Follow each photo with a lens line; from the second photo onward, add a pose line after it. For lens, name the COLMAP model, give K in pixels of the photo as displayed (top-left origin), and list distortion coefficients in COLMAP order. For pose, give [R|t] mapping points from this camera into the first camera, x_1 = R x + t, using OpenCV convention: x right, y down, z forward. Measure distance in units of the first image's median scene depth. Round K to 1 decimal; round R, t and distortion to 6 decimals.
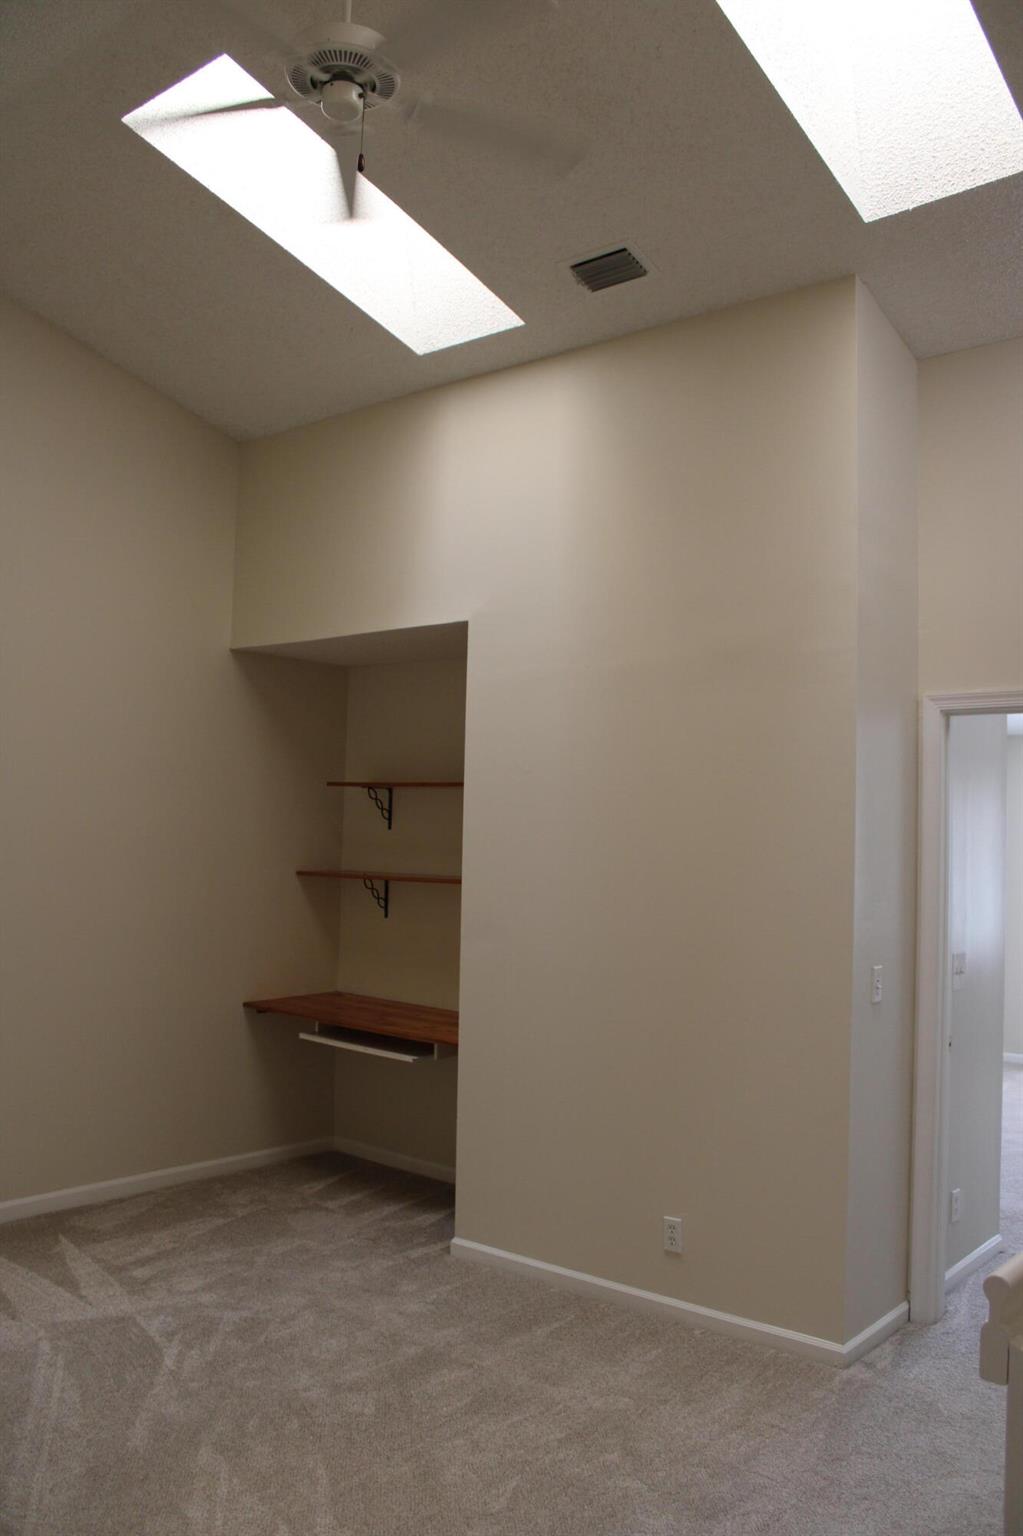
lens RADIAL K [[1253.9, 0, 511.5], [0, 1253.9, 768.0], [0, 0, 1]] dist [-0.162186, 0.135674]
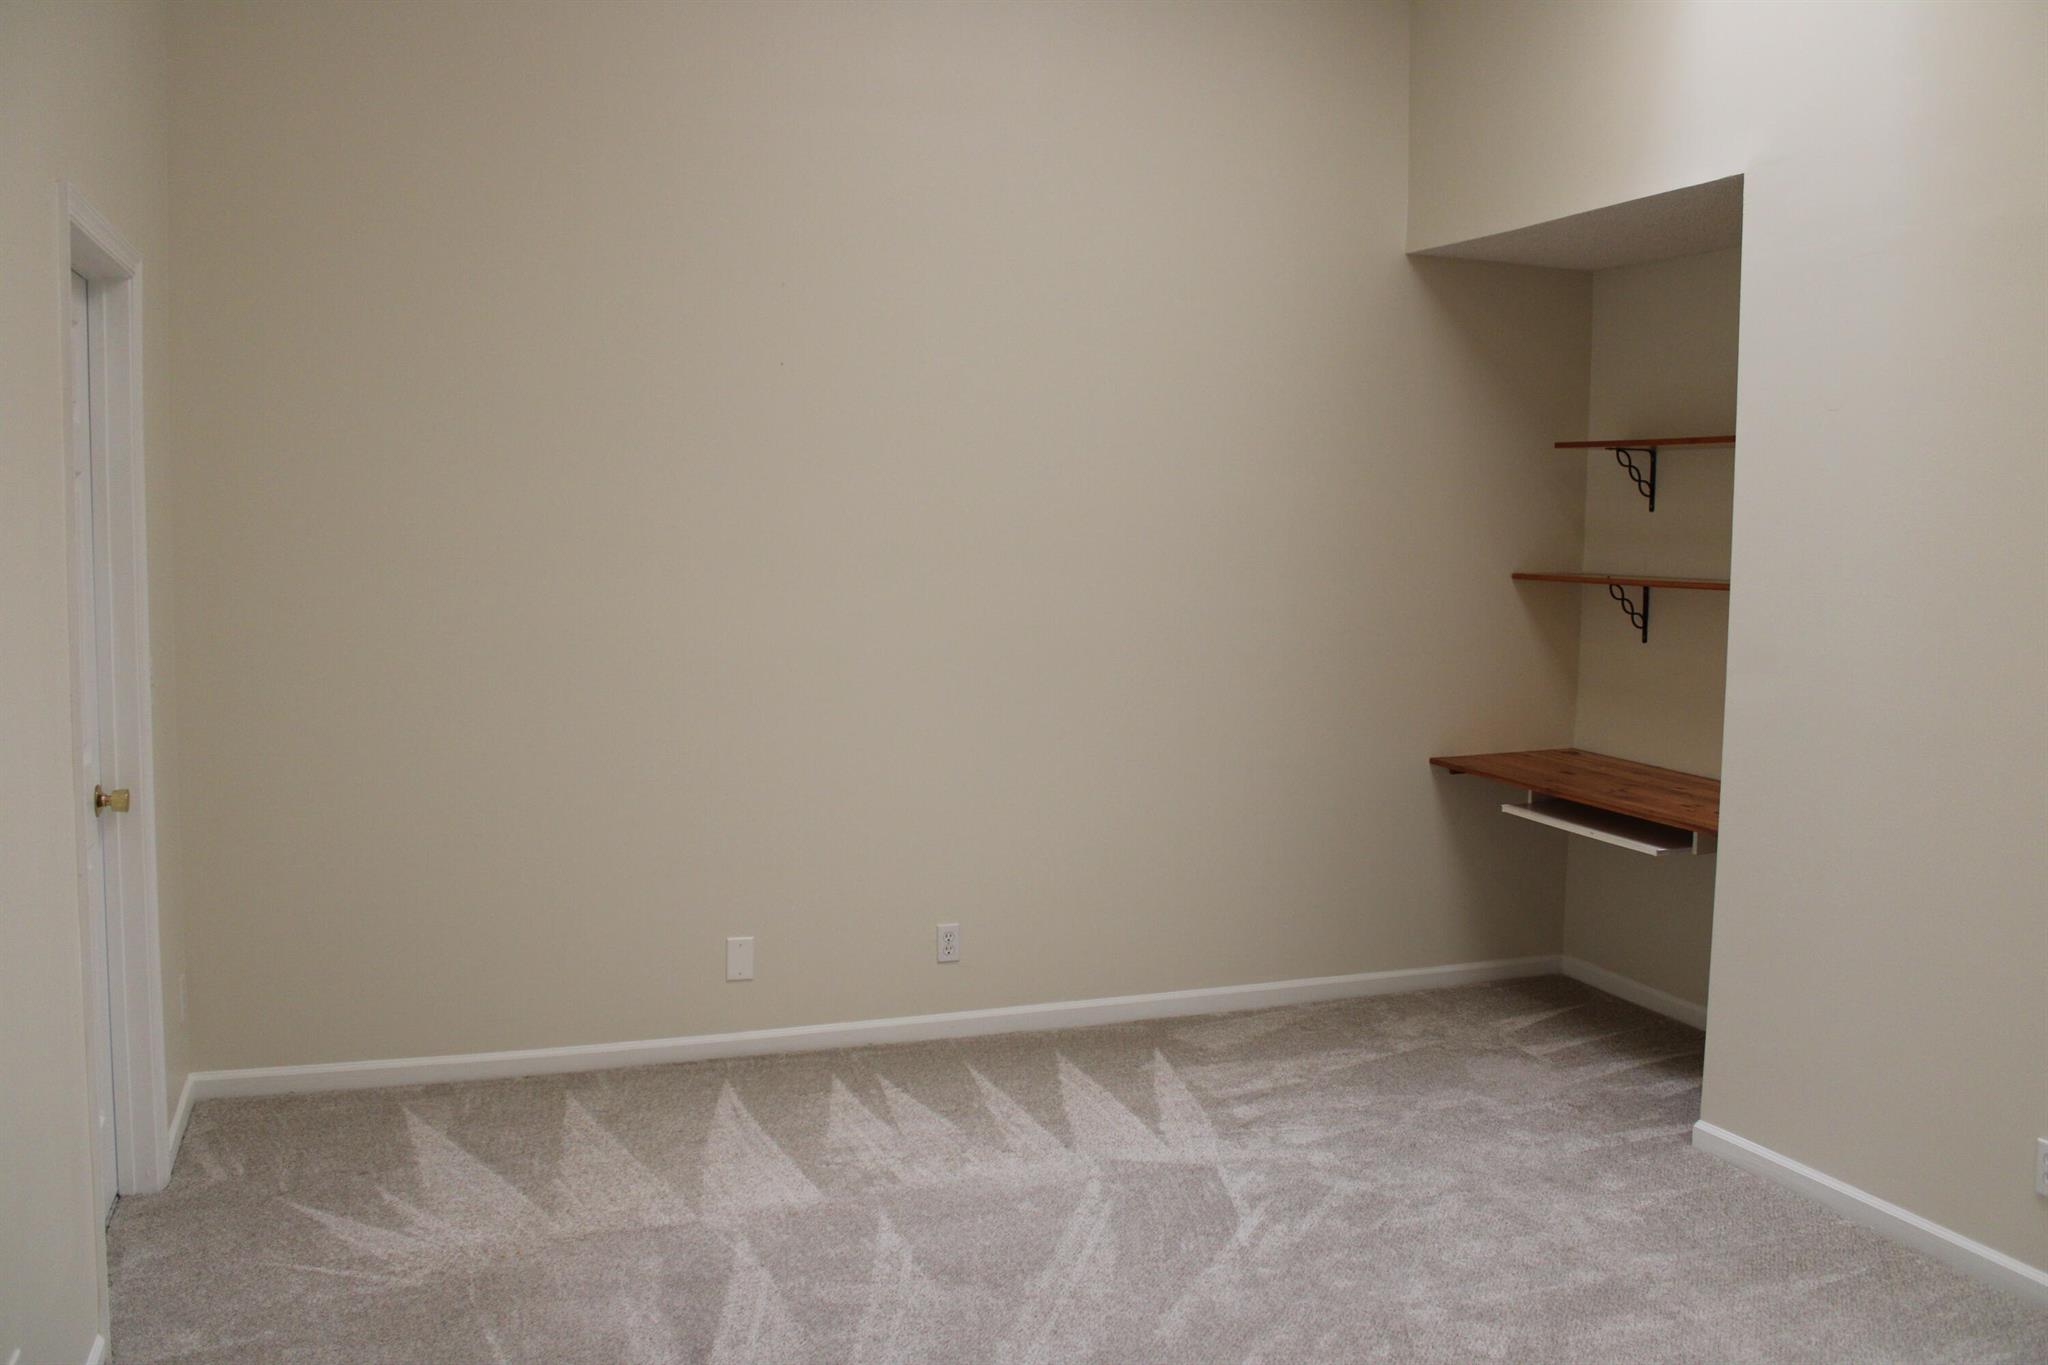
lens RADIAL K [[1671.9, 0, 1024.0], [0, 1671.9, 682.5], [0, 0, 1]] dist [-0.162186, 0.135674]
pose [[0.866070, 0.033040, -0.498830, 0.075245], [0.035851, 0.991140, 0.127893, 0.023183], [0.498636, -0.128648, 0.857212, 0.104251]]
